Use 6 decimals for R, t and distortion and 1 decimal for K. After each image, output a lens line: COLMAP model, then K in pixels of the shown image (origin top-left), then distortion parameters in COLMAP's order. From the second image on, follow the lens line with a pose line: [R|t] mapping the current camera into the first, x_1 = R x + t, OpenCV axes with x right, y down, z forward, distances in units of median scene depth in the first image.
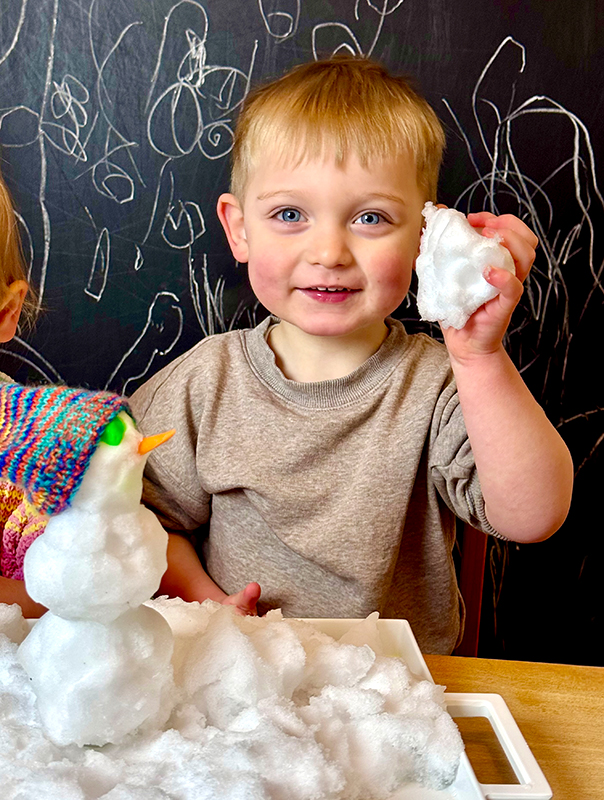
lens RADIAL K [[1164.1, 0, 298.7], [0, 1164.1, 407.6], [0, 0, 1]] dist [0.100914, 0.000000]
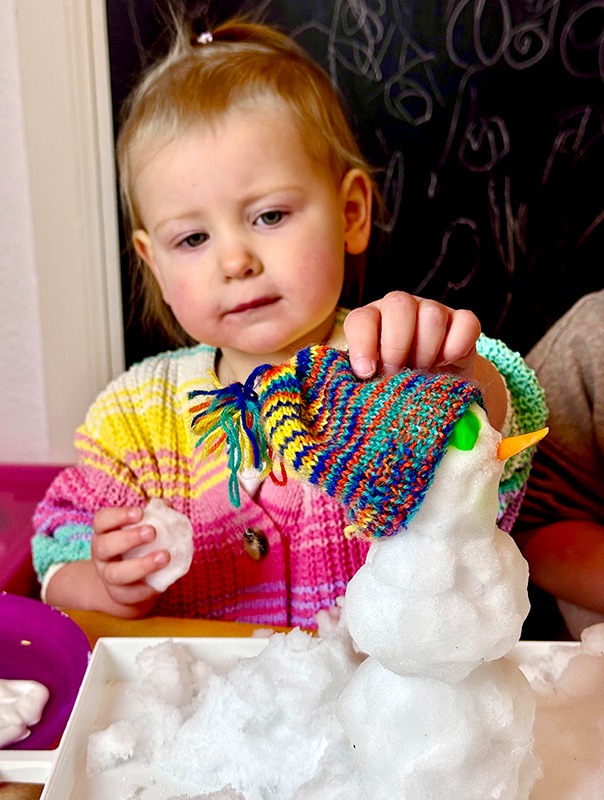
lens RADIAL K [[1164.1, 0, 298.4], [0, 1164.1, 396.6], [0, 0, 1]] dist [0.100914, 0.000000]
pose [[0.972660, 0.015470, -0.231720, -0.090104], [-0.002347, 0.998383, 0.056805, -0.043745], [0.232224, -0.054708, 0.971123, 0.255469]]
